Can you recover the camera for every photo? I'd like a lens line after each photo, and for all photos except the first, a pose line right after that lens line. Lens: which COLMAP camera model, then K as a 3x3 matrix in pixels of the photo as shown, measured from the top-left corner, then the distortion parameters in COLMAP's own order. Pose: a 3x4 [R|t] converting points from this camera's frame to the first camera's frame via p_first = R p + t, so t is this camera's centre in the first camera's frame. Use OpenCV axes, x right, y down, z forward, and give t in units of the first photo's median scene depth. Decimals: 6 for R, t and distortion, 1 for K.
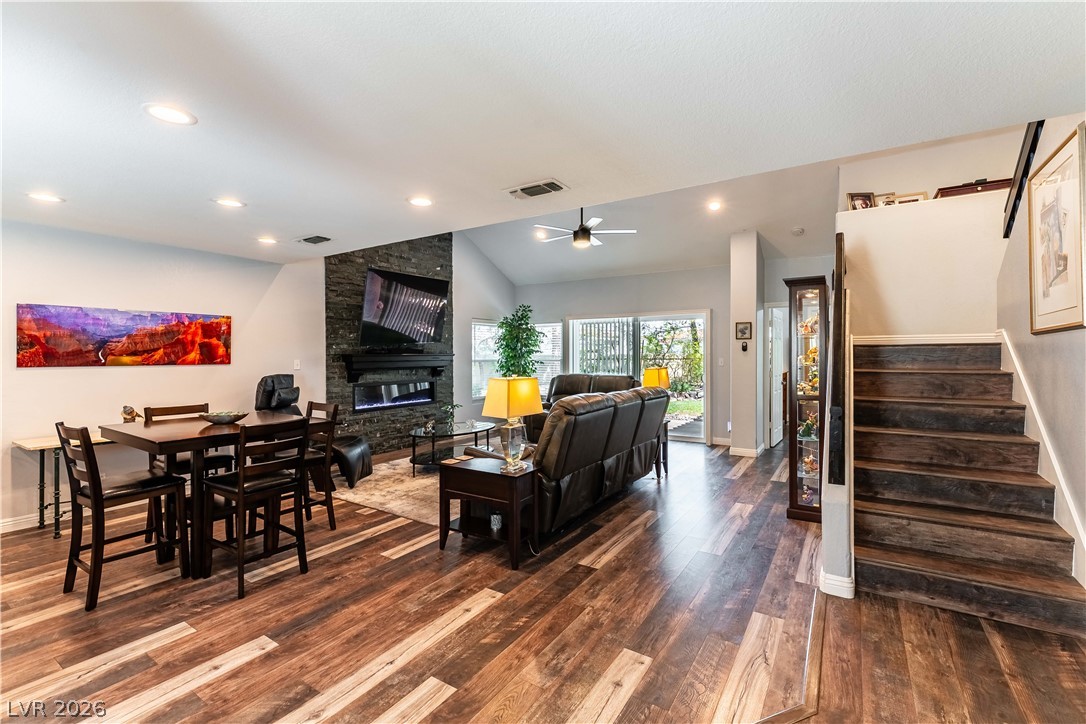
lens RADIAL K [[483.2, 0, 546.6], [0, 483.2, 354.9], [0, 0, 1]] dist [-0.000123, -0.000344]
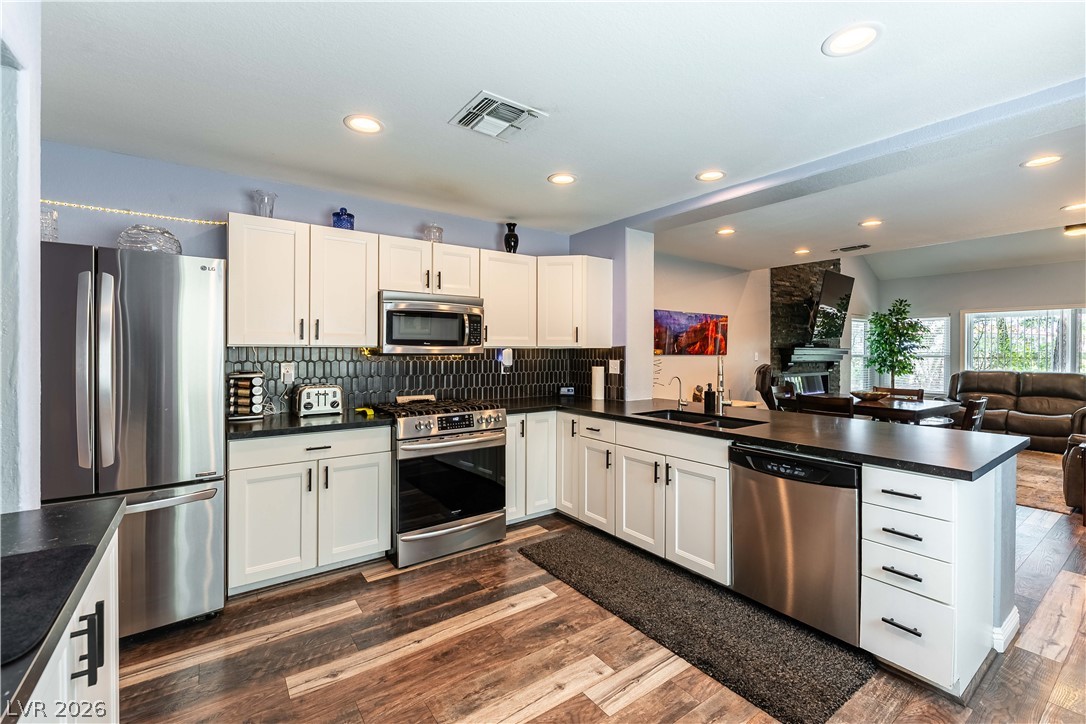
lens RADIAL K [[470.8, 0, 541.1], [0, 470.8, 352.5], [0, 0, 1]] dist [-0.000053, -0.000259]
pose [[0.930959, 0.009325, -0.365005, -0.489526], [-0.008454, 0.999956, 0.003984, 0.008953], [0.365026, -0.000623, 0.930997, -0.208668]]
